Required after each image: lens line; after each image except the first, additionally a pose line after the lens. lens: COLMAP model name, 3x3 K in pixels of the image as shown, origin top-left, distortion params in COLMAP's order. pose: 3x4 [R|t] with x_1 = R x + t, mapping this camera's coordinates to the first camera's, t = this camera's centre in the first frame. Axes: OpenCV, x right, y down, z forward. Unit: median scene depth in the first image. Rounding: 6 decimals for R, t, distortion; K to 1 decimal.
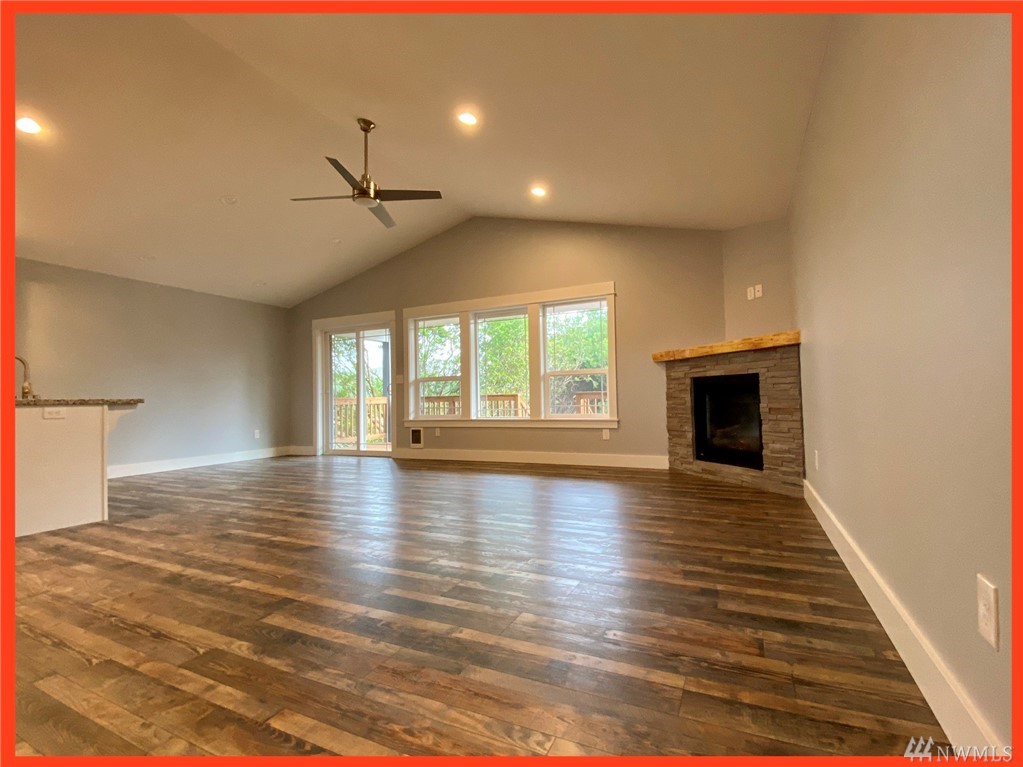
lens RADIAL K [[449.9, 0, 507.8], [0, 449.9, 374.7], [0, 0, 1]] dist [0.009471, -0.005582]
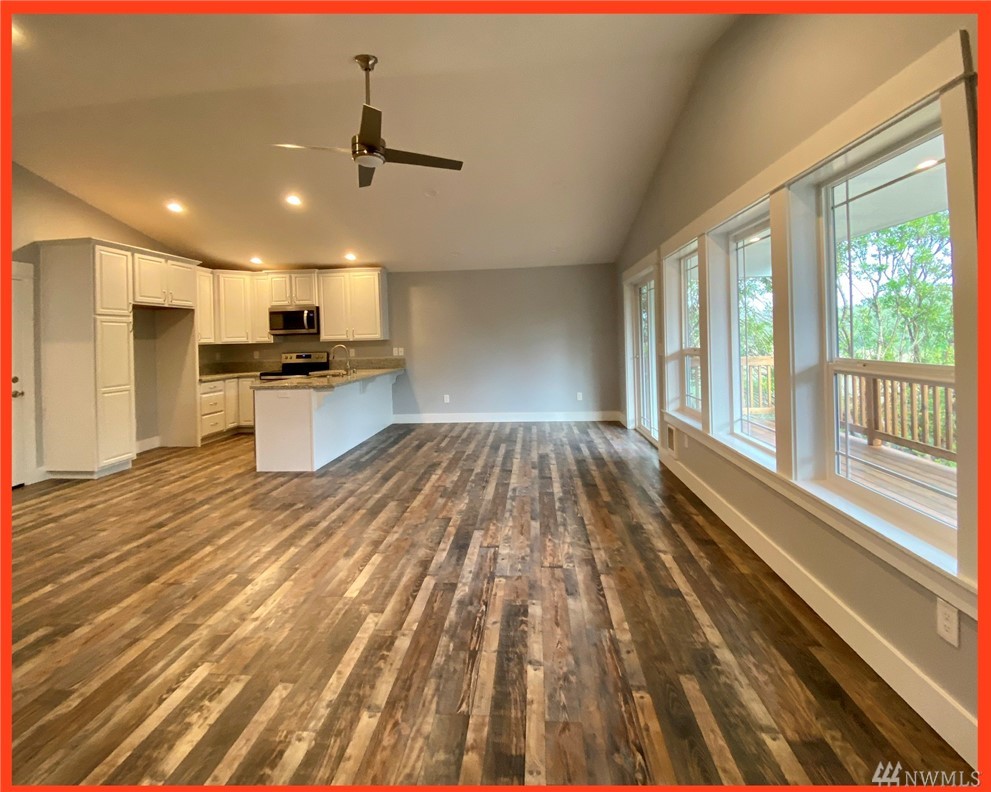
lens RADIAL K [[426.6, 0, 507.0], [0, 426.6, 332.1], [0, 0, 1]] dist [0.011632, -0.006208]
pose [[0.377905, -0.000340, -0.925844, 0.380589], [0.067182, 0.997374, 0.027056, -0.068320], [0.923404, -0.072425, 0.376936, 0.726121]]
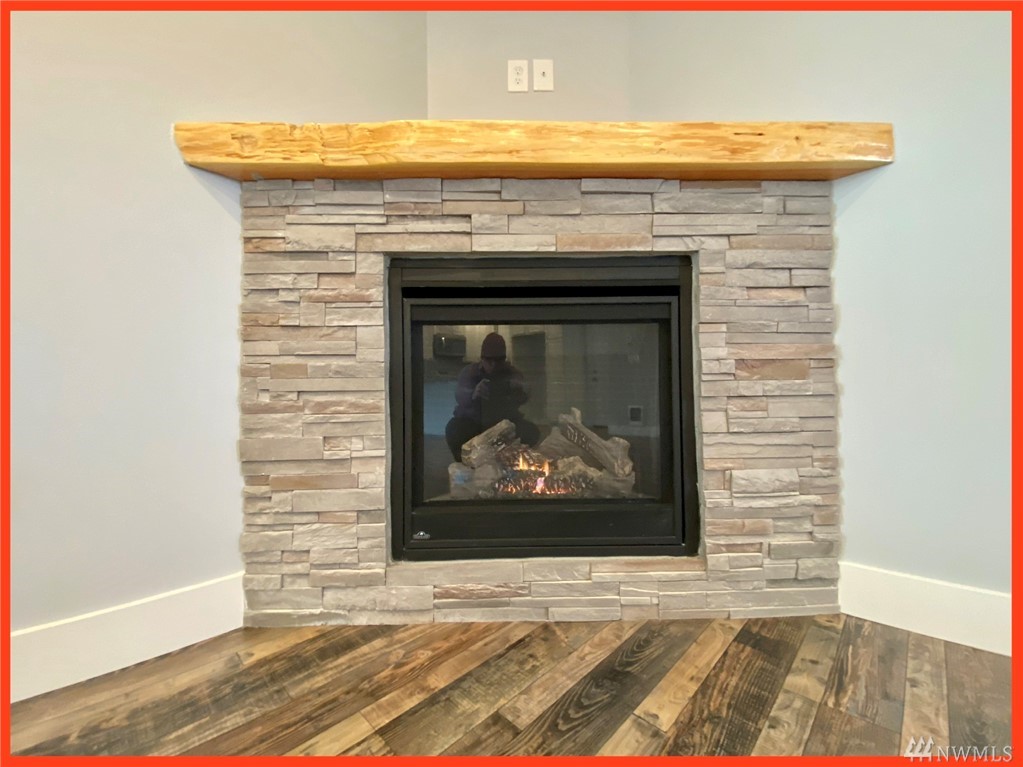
lens RADIAL K [[423.0, 0, 507.6], [0, 423.0, 384.9], [0, 0, 1]] dist [0.006493, -0.007512]
pose [[0.304116, 0.027896, 0.952226, 0.183990], [-0.046451, 0.998816, -0.014426, 0.079017], [-0.951502, -0.039844, 0.305052, 0.808900]]
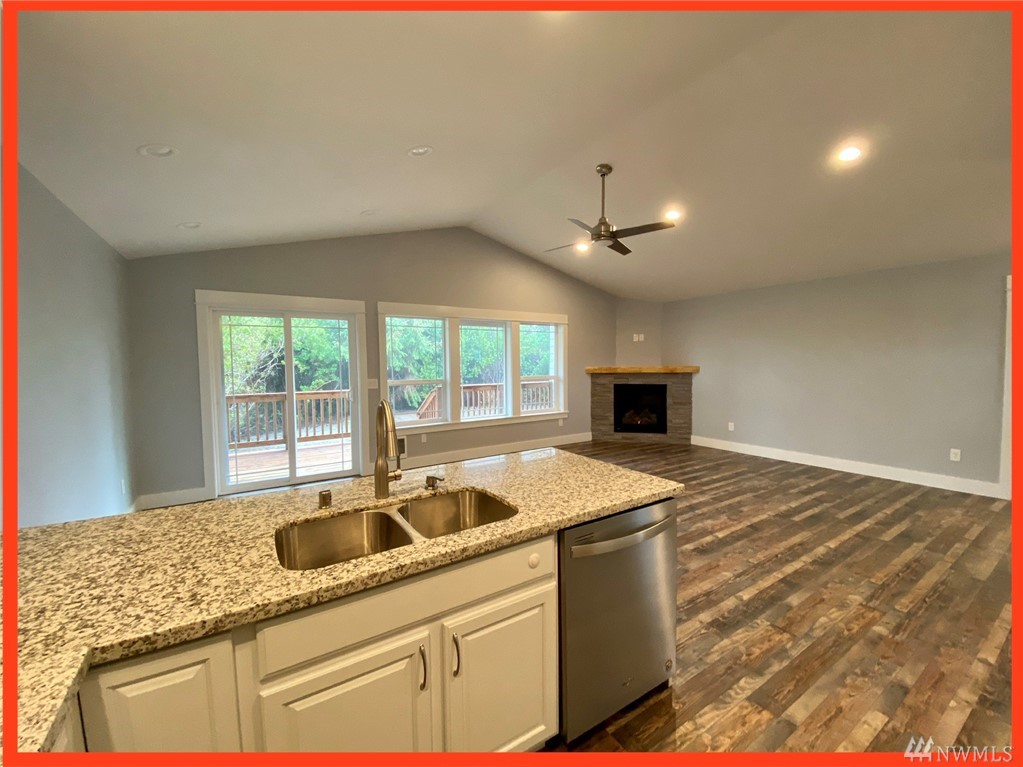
lens RADIAL K [[404.4, 0, 491.6], [0, 404.4, 379.3], [0, 0, 1]] dist [0.000359, -0.001263]
pose [[0.557903, -0.020078, 0.829663, -1.026831], [-0.042209, 0.997727, 0.052528, -0.066399], [-0.828832, -0.064324, 0.555788, 0.516536]]
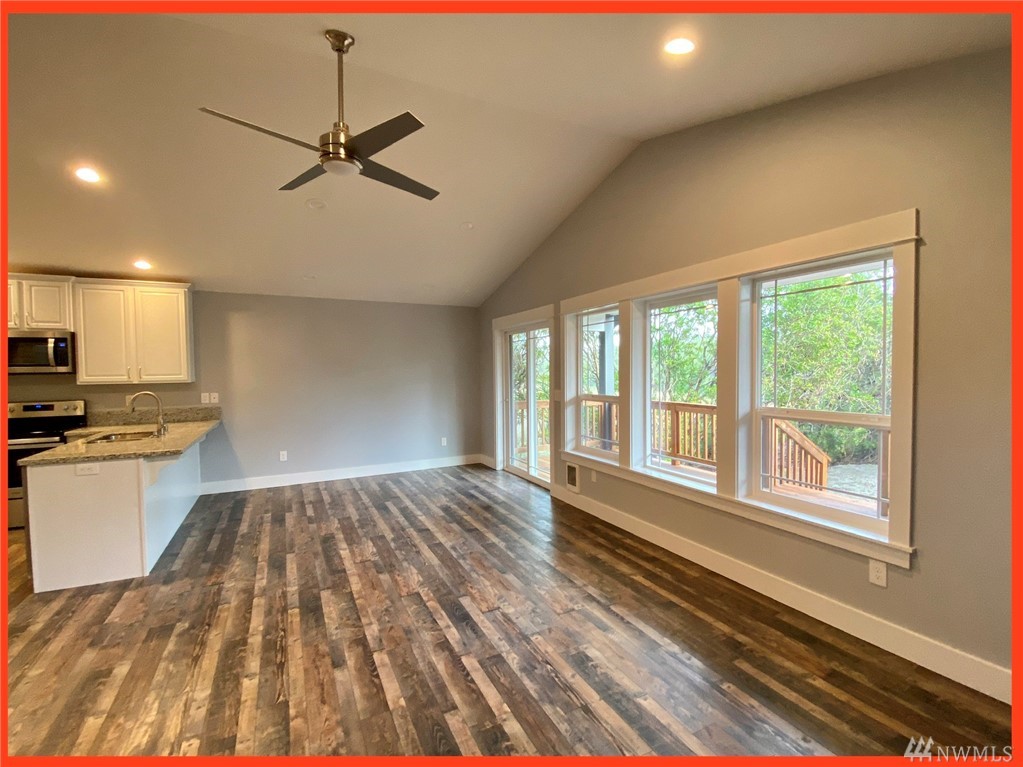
lens RADIAL K [[449.9, 0, 516.9], [0, 449.9, 374.5], [0, 0, 1]] dist [0.009471, -0.005582]
pose [[0.798459, 0.019236, -0.601742, 0.214278], [0.025028, 0.997565, 0.065100, -0.102015], [0.601529, -0.067040, 0.796033, 0.491921]]
